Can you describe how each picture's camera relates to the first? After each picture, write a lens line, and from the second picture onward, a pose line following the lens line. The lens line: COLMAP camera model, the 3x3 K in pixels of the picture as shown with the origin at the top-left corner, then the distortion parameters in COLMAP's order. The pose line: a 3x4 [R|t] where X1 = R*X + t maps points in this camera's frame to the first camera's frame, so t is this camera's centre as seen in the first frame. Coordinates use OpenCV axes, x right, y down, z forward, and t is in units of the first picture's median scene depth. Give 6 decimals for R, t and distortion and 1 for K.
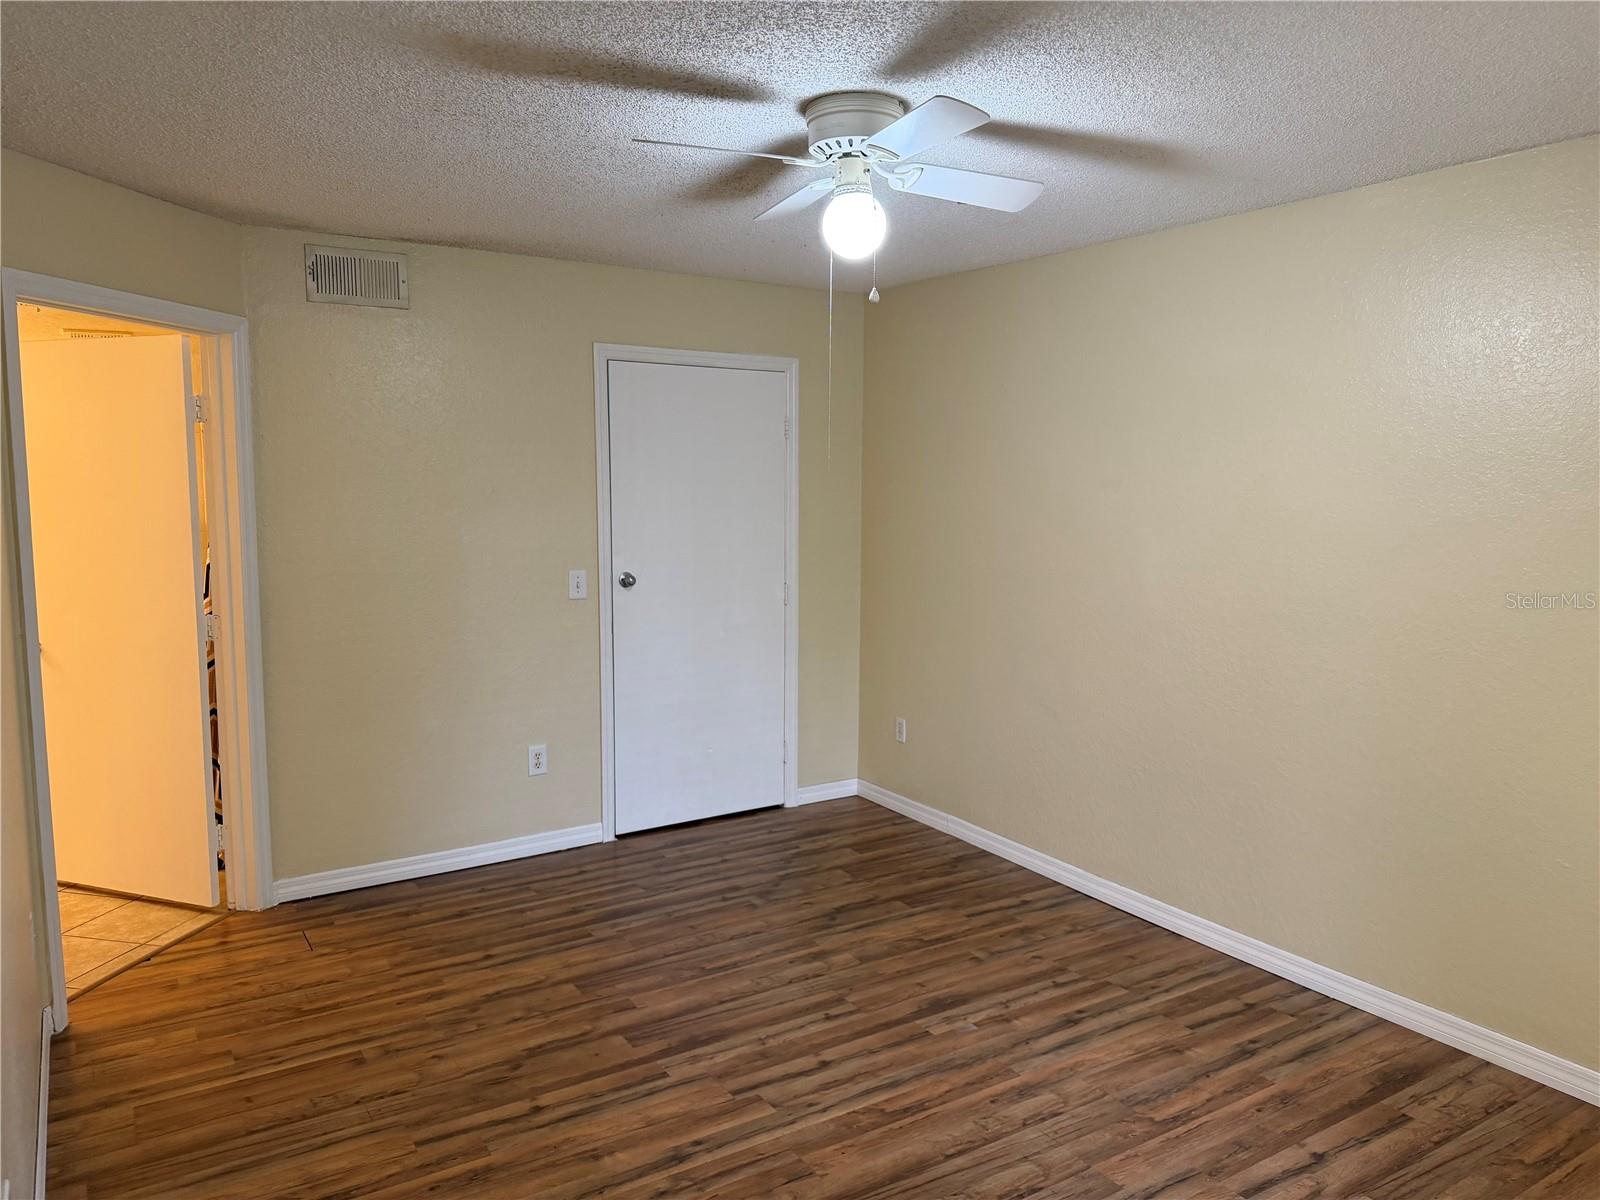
lens RADIAL K [[1124.2, 0, 763.8], [0, 1124.2, 596.8], [0, 0, 1]] dist [0.001119, -0.004106]
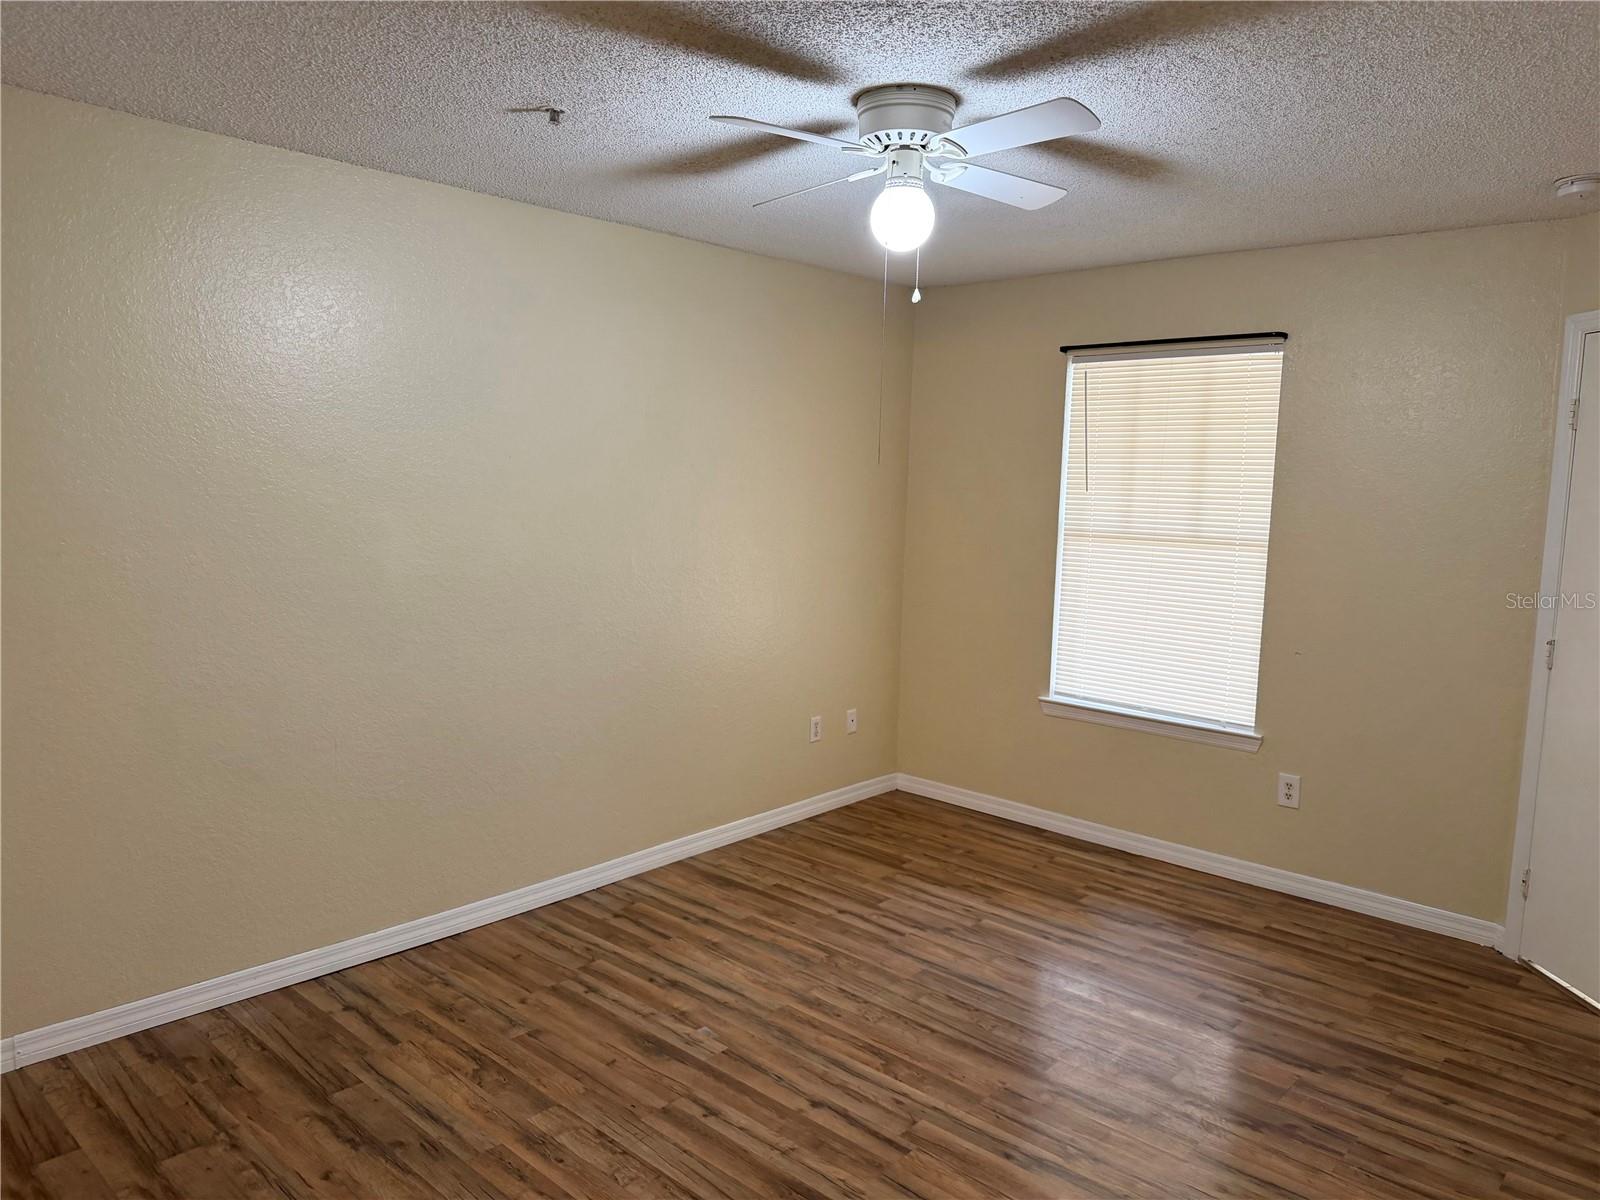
lens RADIAL K [[1123.4, 0, 800.0], [0, 1123.4, 600.0], [0, 0, 1]] dist [0.089051, -0.133068]
pose [[-0.267788, -0.134370, 0.954062, -0.729144], [0.076215, 0.984170, 0.160003, -0.144144], [-0.960459, 0.115560, -0.253308, 1.100618]]
